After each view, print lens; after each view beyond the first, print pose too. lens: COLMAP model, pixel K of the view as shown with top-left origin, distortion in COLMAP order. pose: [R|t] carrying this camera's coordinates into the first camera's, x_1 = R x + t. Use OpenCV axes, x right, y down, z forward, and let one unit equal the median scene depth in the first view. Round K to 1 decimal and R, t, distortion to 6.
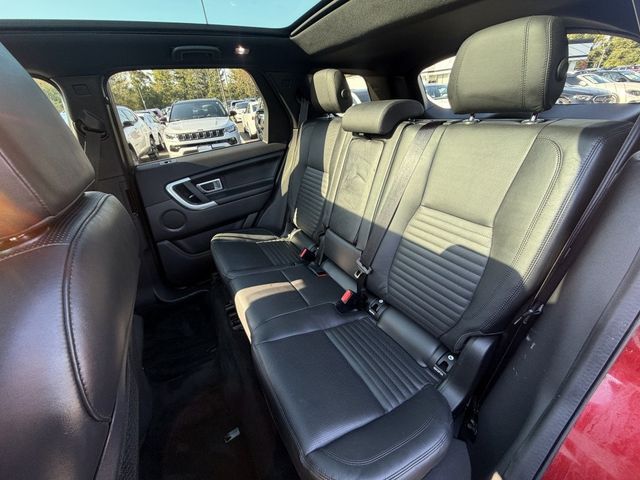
lens RADIAL K [[257.5, 0, 317.2], [0, 257.5, 242.1], [0, 0, 1]] dist [-0.000983, -0.001423]
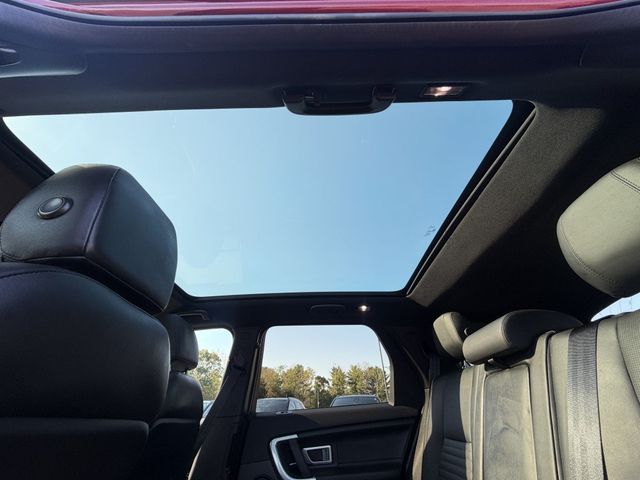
lens RADIAL K [[257.5, 0, 316.9], [0, 257.5, 237.8], [0, 0, 1]] dist [-0.000983, -0.001423]
pose [[0.855816, -0.237302, -0.459637, 0.106832], [-0.296761, 0.502561, -0.812013, 0.092604], [0.423688, 0.831336, 0.359678, 0.150909]]
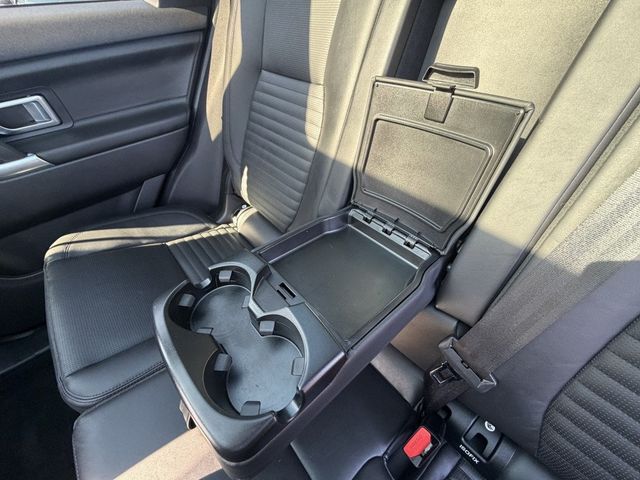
lens RADIAL K [[257.5, 0, 316.8], [0, 257.5, 243.4], [0, 0, 1]] dist [-0.000983, -0.001423]
pose [[0.975675, -0.080152, 0.204042, -0.058668], [0.030010, 0.970835, 0.237863, -0.104170], [-0.217157, -0.225954, 0.949625, 0.471832]]
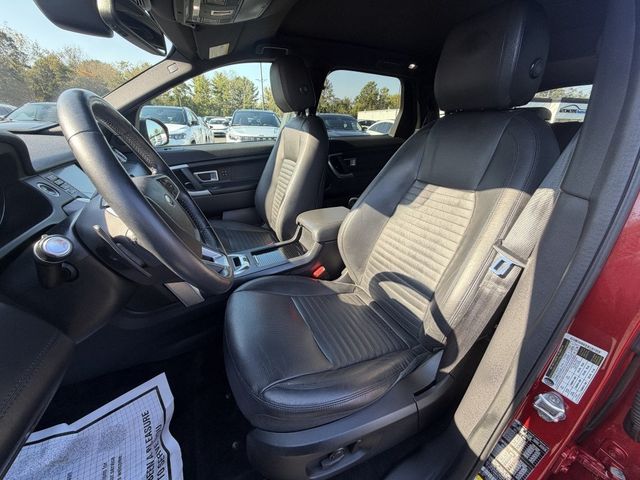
lens RADIAL K [[257.5, 0, 317.3], [0, 257.5, 240.6], [0, 0, 1]] dist [-0.000983, -0.001423]
pose [[0.990052, 0.136668, -0.033459, -0.471421], [-0.139064, 0.986647, -0.084787, 0.306765], [0.021425, 0.088596, 0.995837, -0.267552]]
